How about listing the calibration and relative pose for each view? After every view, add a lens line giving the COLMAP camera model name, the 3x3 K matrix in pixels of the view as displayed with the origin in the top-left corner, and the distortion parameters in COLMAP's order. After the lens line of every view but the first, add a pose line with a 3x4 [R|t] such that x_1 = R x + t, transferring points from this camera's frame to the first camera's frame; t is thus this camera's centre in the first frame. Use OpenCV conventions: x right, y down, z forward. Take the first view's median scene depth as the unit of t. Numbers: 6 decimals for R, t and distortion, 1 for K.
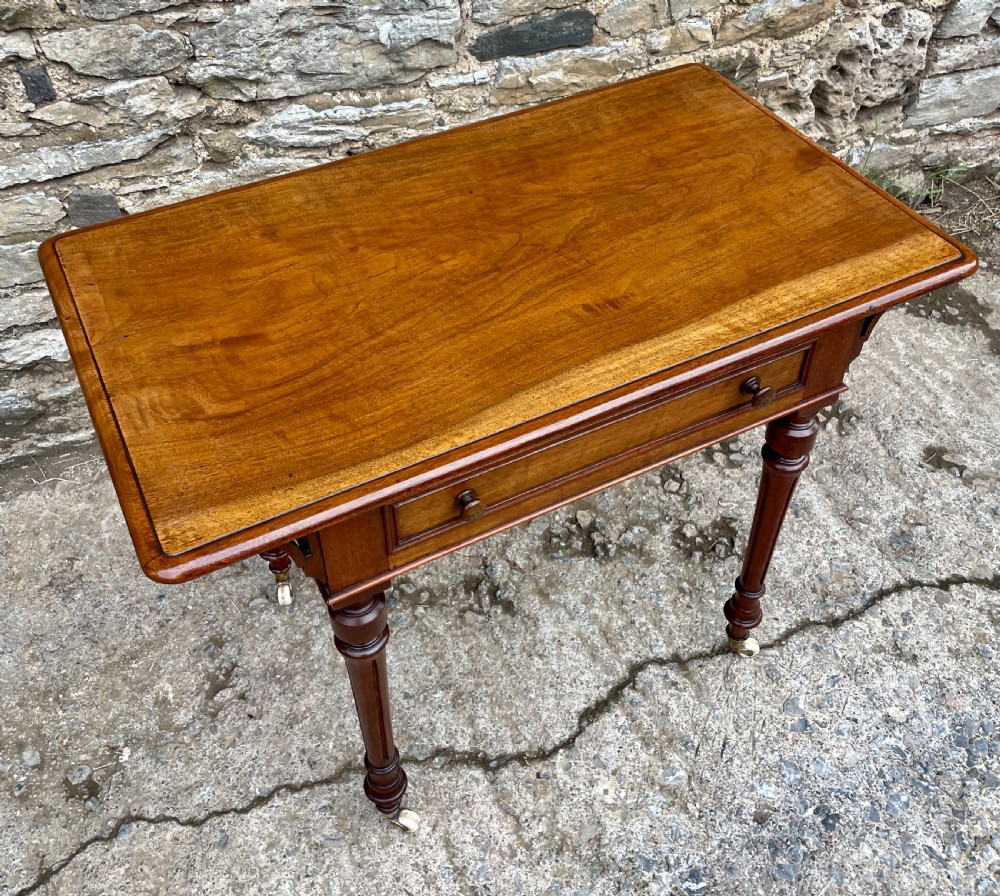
lens RADIAL K [[1039.9, 0, 485.9], [0, 1039.9, 371.4], [0, 0, 1]] dist [0.043464, 0.000000]
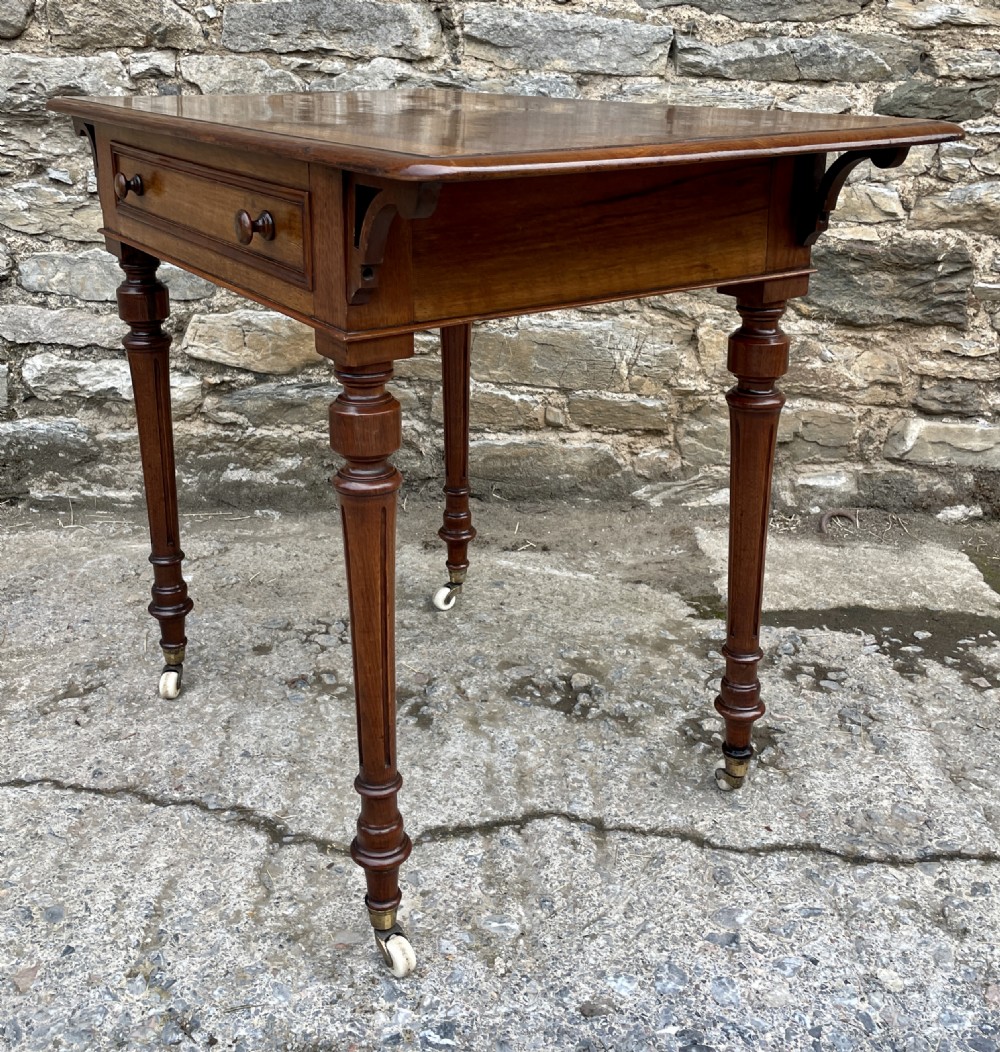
lens RADIAL K [[1219.1, 0, 470.5], [0, 1219.1, 397.3], [0, 0, 1]] dist [0.042199, 0.000000]
pose [[0.898482, 0.136436, -0.417270, 0.402110], [-0.310365, 0.869633, -0.383942, 0.362522], [0.310488, 0.474471, 0.823695, 0.167595]]
